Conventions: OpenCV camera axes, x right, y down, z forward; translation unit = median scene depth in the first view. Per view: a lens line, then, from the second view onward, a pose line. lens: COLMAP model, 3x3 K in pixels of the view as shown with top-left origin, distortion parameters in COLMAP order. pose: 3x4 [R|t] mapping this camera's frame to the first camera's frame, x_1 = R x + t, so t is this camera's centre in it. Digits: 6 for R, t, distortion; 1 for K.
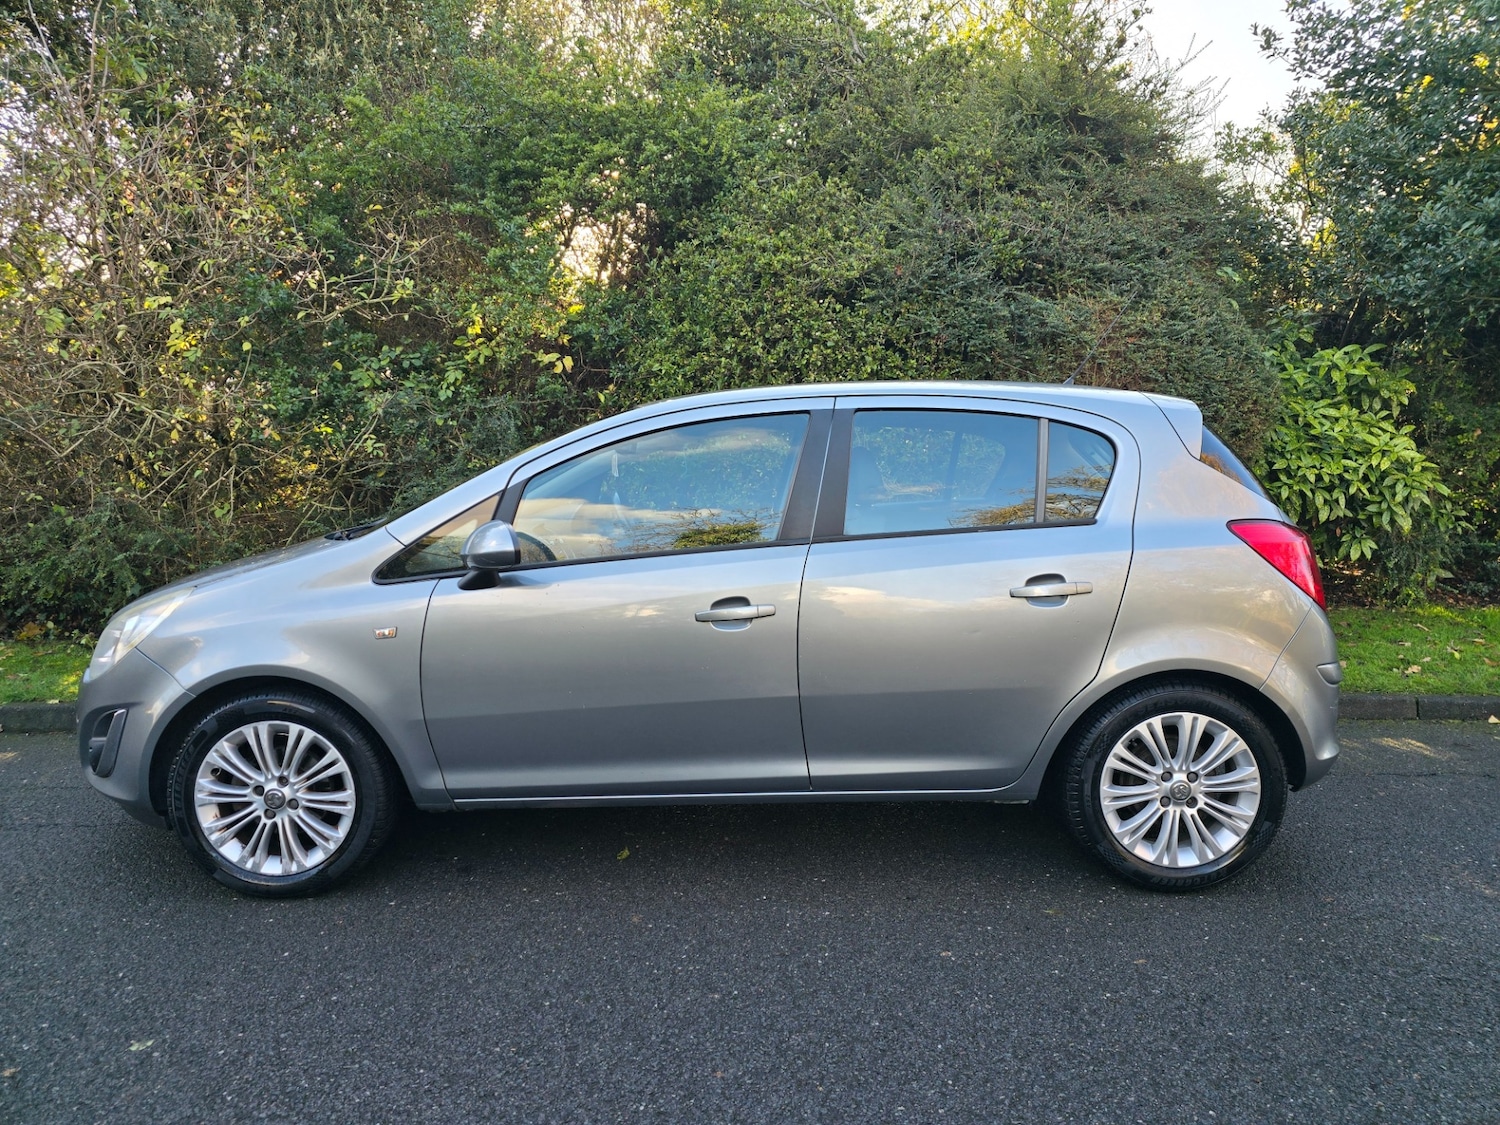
lens RADIAL K [[1009.3, 0, 752.1], [0, 1009.3, 573.6], [0, 0, 1]] dist [0.053269, -0.048410]
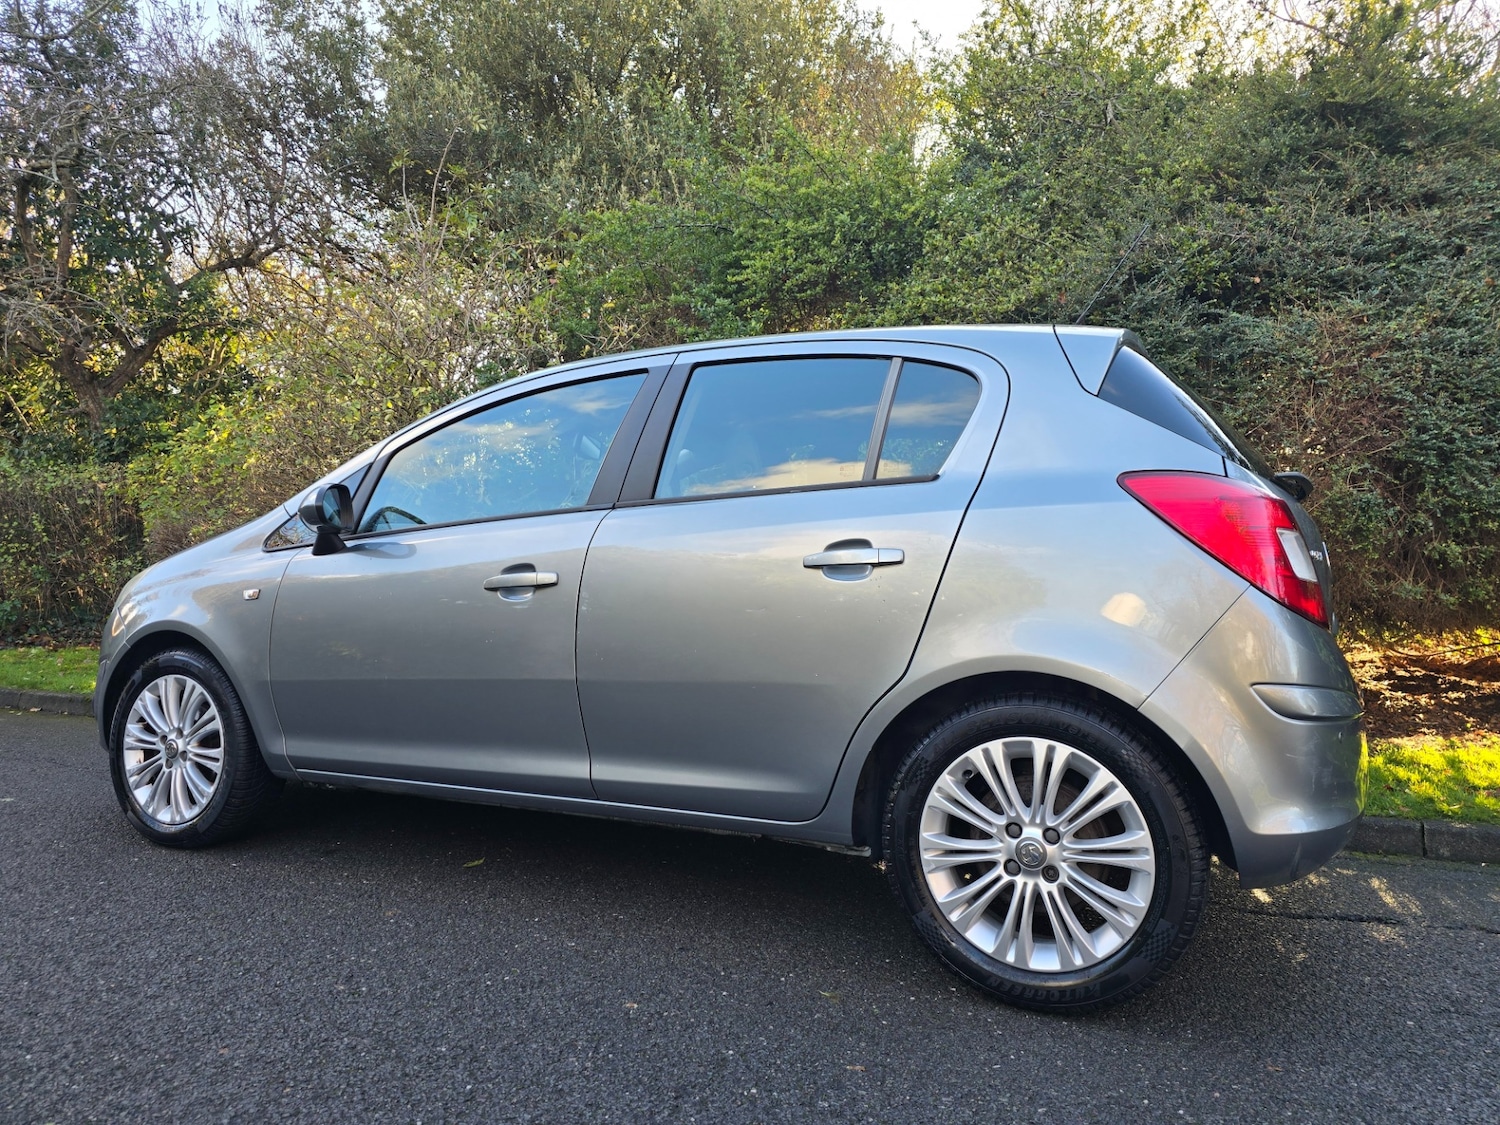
lens RADIAL K [[1009.3, 0, 744.0], [0, 1009.3, 574.3], [0, 0, 1]] dist [0.053269, -0.048410]
pose [[0.901372, 0.016885, -0.432716, 0.283939], [-0.079410, 0.988740, -0.126835, 0.067746], [0.425702, 0.148687, 0.892564, 0.143295]]
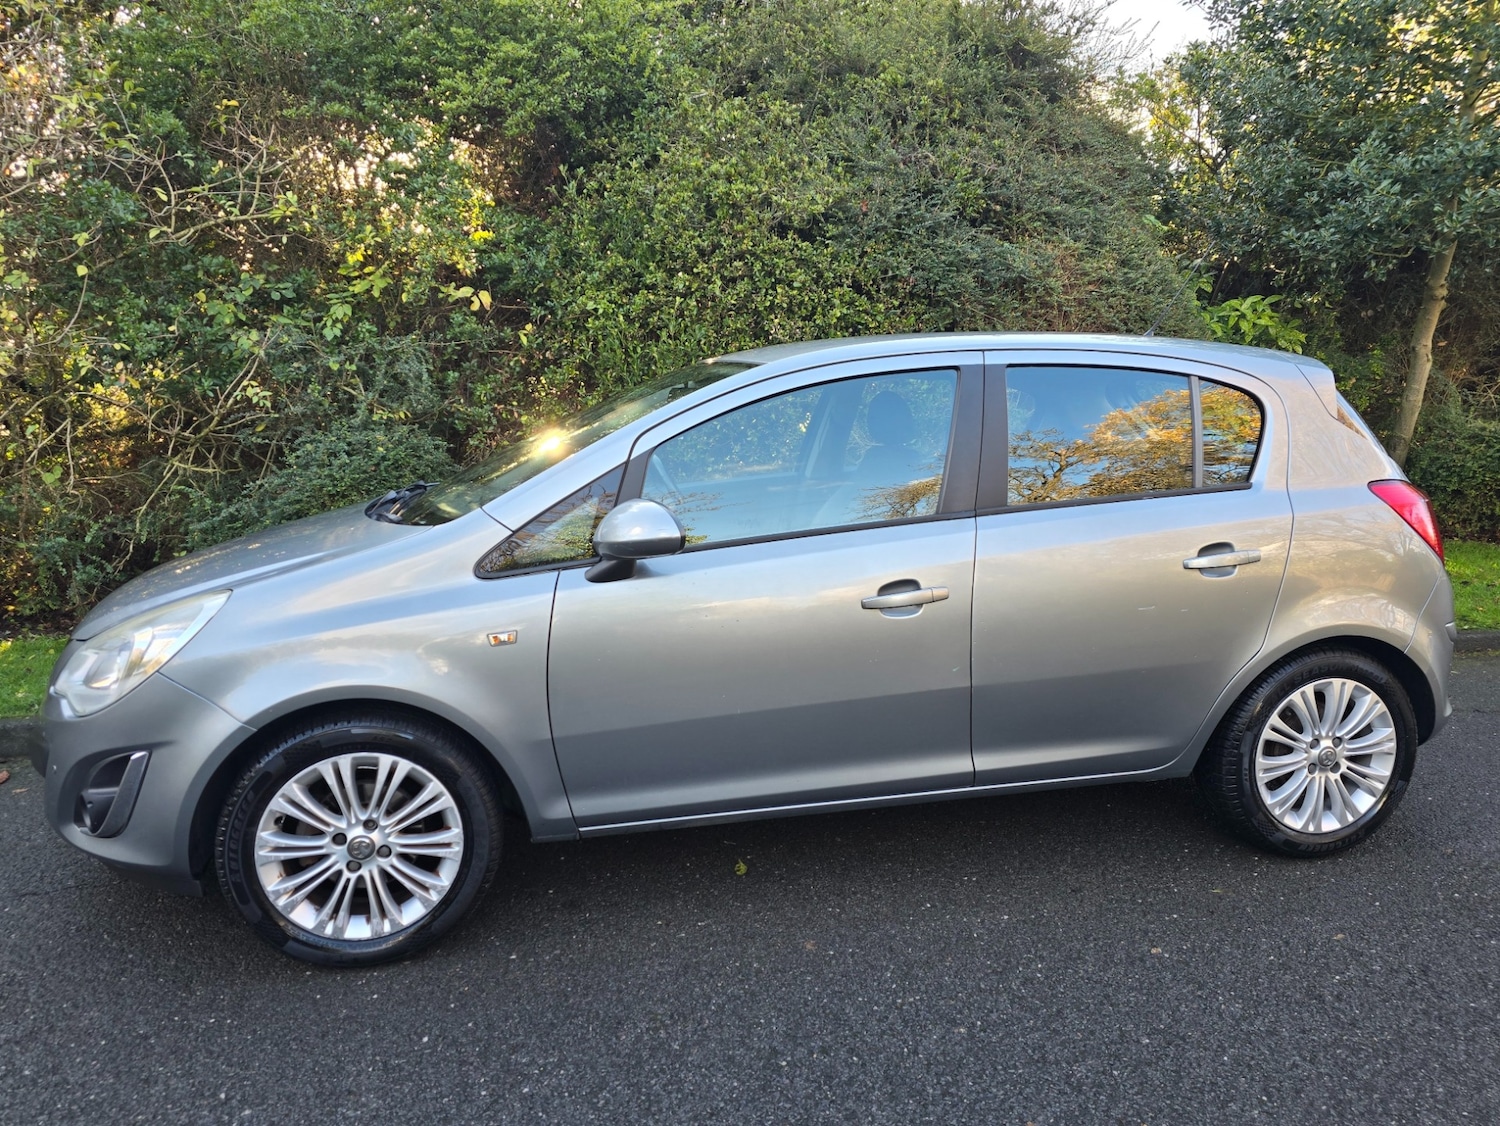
lens RADIAL K [[1009.3, 0, 744.4], [0, 1009.3, 586.7], [0, 0, 1]] dist [0.053269, -0.048410]
pose [[0.977541, -0.039144, 0.207080, -0.174564], [0.024302, 0.996981, 0.073739, -0.020530], [-0.209341, -0.067050, 0.975541, 0.084331]]
